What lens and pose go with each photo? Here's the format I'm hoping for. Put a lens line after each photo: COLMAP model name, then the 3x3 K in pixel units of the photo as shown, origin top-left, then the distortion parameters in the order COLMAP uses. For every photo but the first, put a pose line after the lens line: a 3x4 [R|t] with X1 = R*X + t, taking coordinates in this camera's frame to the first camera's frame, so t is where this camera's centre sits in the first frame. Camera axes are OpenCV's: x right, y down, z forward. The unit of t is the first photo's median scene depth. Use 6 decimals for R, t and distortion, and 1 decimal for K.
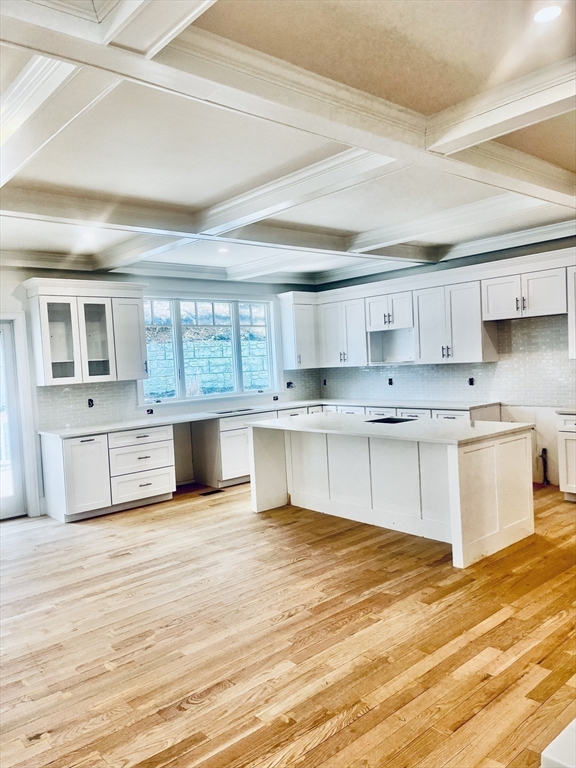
lens RADIAL K [[585.6, 0, 283.4], [0, 585.6, 384.4], [0, 0, 1]] dist [0.064605, -0.095258]
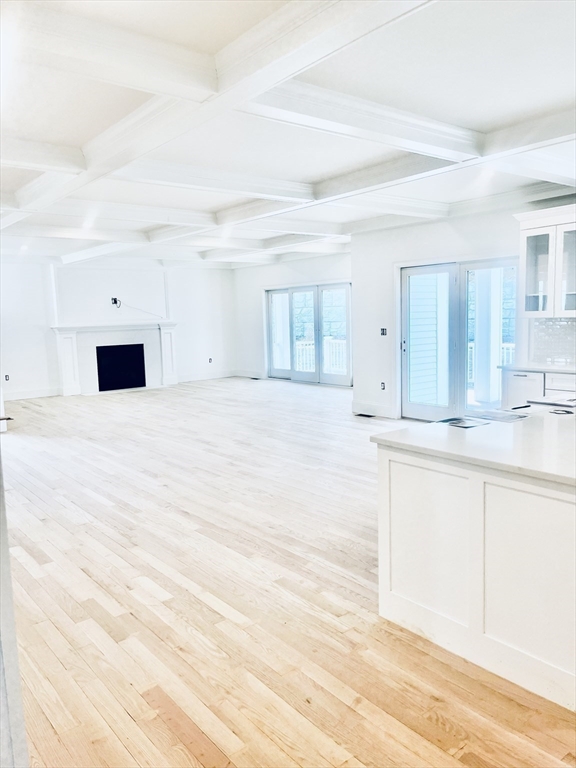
lens RADIAL K [[585.6, 0, 283.4], [0, 585.6, 384.4], [0, 0, 1]] dist [0.064605, -0.095258]
pose [[-0.045018, 0.176912, -0.983197, 1.030576], [-0.008602, 0.984089, 0.177467, -0.099186], [0.998949, 0.016446, -0.042780, 0.965038]]
